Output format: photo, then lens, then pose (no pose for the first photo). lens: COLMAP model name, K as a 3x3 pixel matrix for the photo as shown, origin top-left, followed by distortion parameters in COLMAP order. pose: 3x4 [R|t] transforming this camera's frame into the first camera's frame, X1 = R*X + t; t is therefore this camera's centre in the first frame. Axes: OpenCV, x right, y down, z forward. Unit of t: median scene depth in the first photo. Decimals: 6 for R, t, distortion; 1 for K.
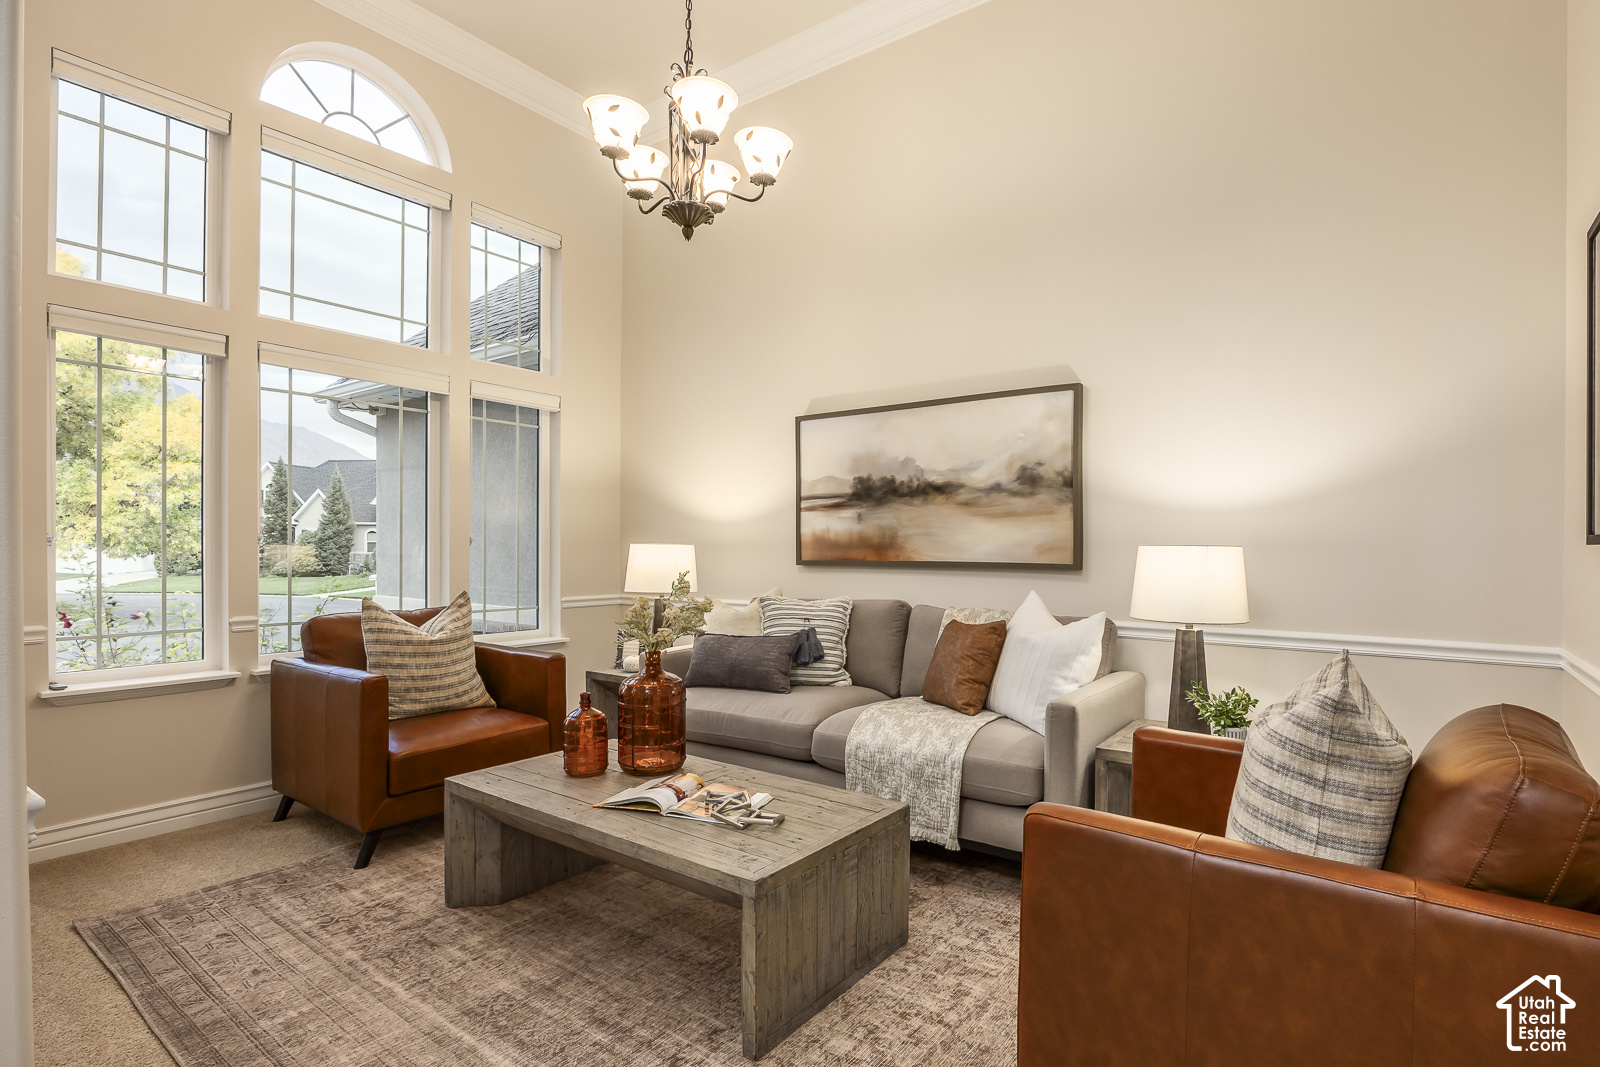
lens RADIAL K [[791.1, 0, 801.3], [0, 791.1, 544.6], [0, 0, 1]] dist [-0.006253, -0.000271]
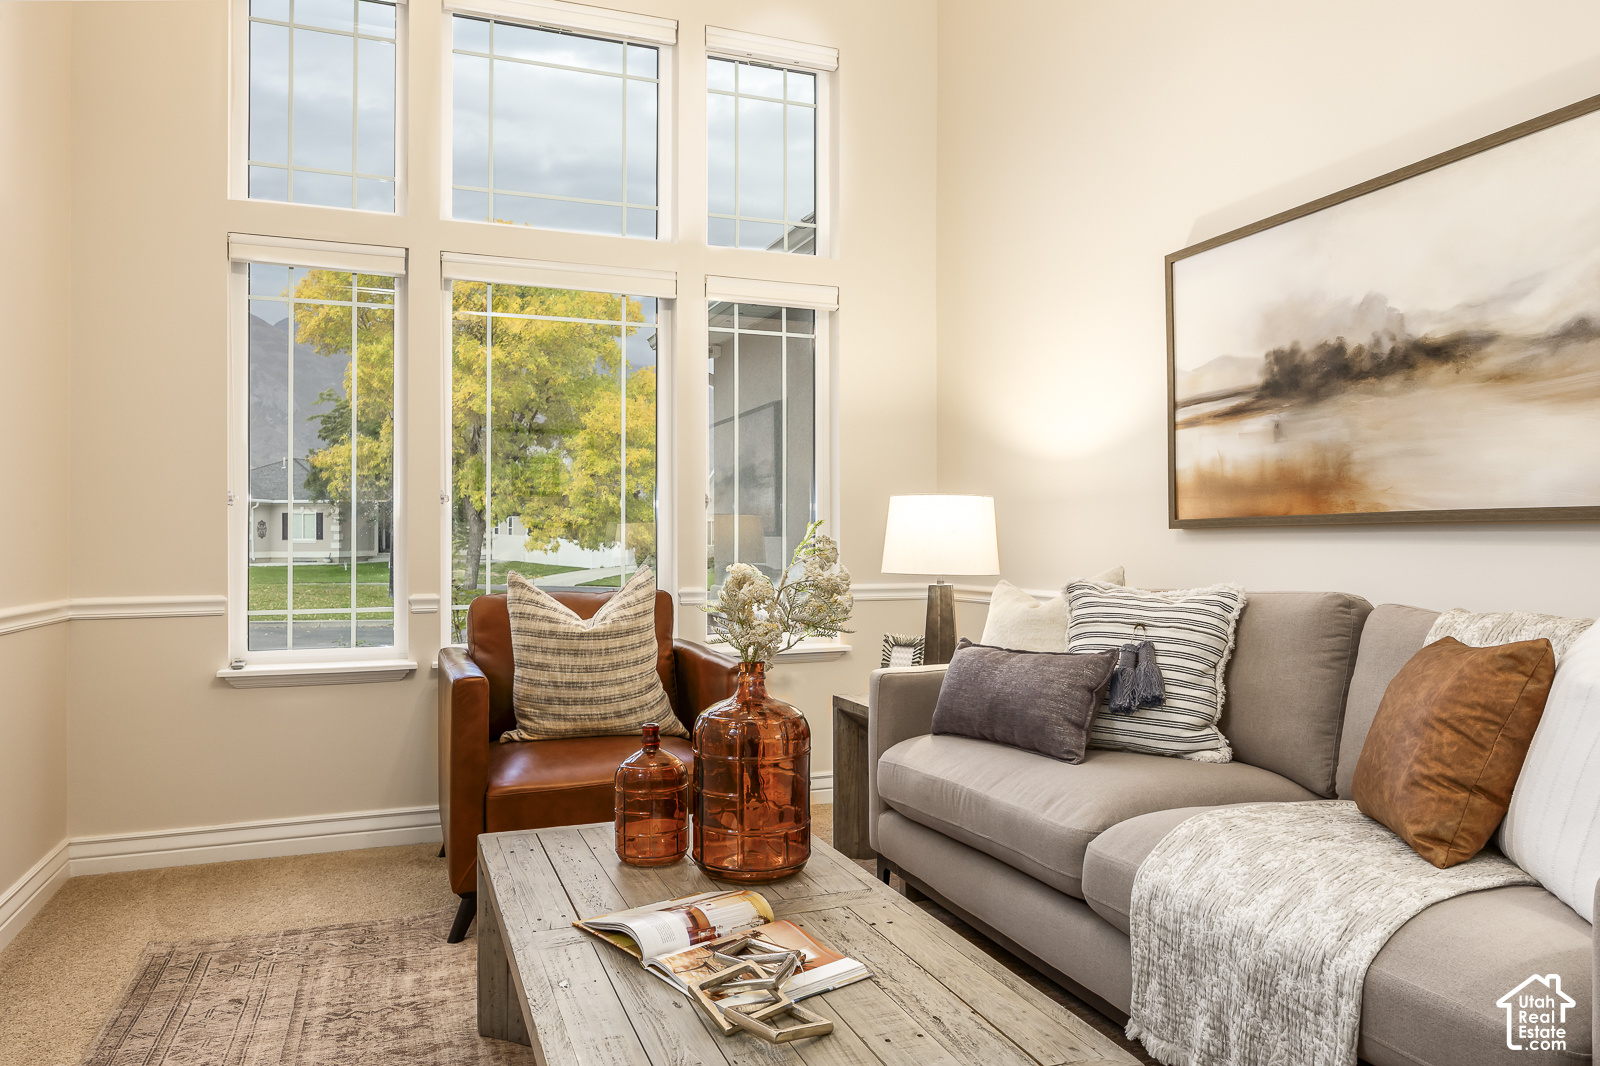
lens RADIAL K [[1050.3, 0, 797.4], [0, 1050.3, 524.2], [0, 0, 1]] dist [0.000887, -0.000750]
pose [[0.846865, -0.010949, -0.531696, 0.190335], [0.004336, 0.999897, -0.013685, 0.037603], [0.531791, 0.009284, 0.846825, 0.303255]]
